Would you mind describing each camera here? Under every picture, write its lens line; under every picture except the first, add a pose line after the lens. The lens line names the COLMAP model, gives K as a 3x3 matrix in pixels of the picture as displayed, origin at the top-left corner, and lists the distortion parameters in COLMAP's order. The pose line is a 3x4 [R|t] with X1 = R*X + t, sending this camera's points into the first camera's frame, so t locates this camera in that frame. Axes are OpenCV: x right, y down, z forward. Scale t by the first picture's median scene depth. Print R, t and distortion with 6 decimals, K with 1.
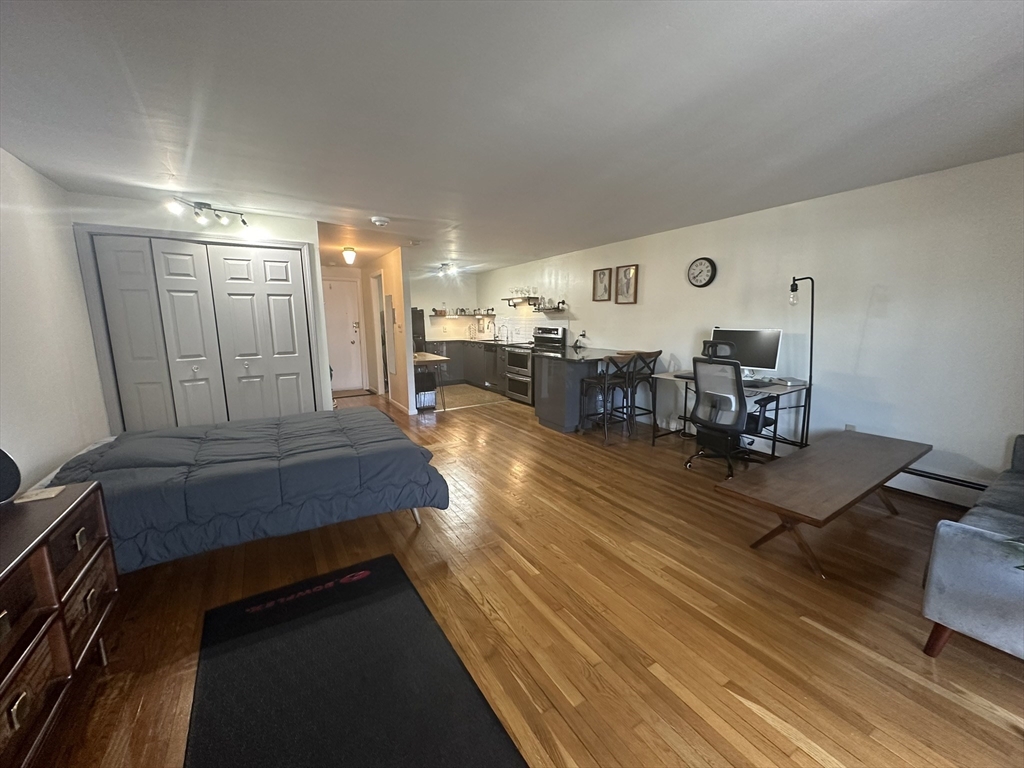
lens RADIAL K [[409.4, 0, 510.2], [0, 409.4, 383.8], [0, 0, 1]] dist [-0.001884, -0.000062]
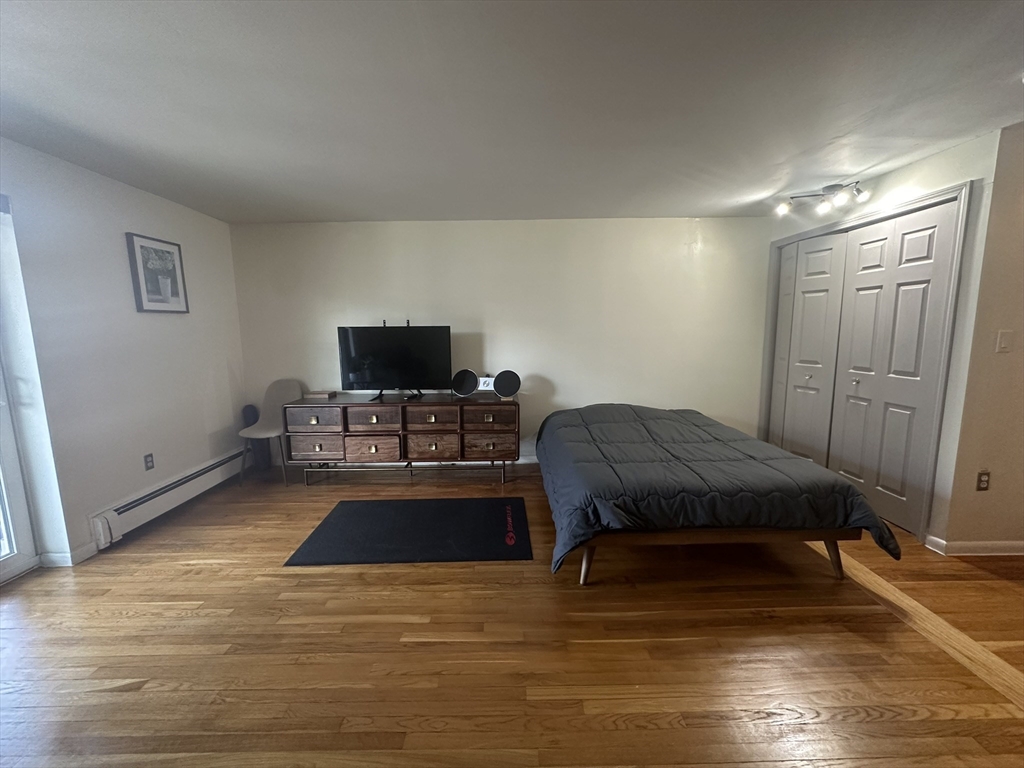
lens RADIAL K [[409.4, 0, 513.0], [0, 409.4, 384.2], [0, 0, 1]] dist [-0.001884, -0.000062]
pose [[-0.503427, 0.129516, -0.854276, 0.350608], [-0.124043, 0.967626, 0.219801, -0.139044], [0.855088, 0.216621, -0.471063, 0.878769]]
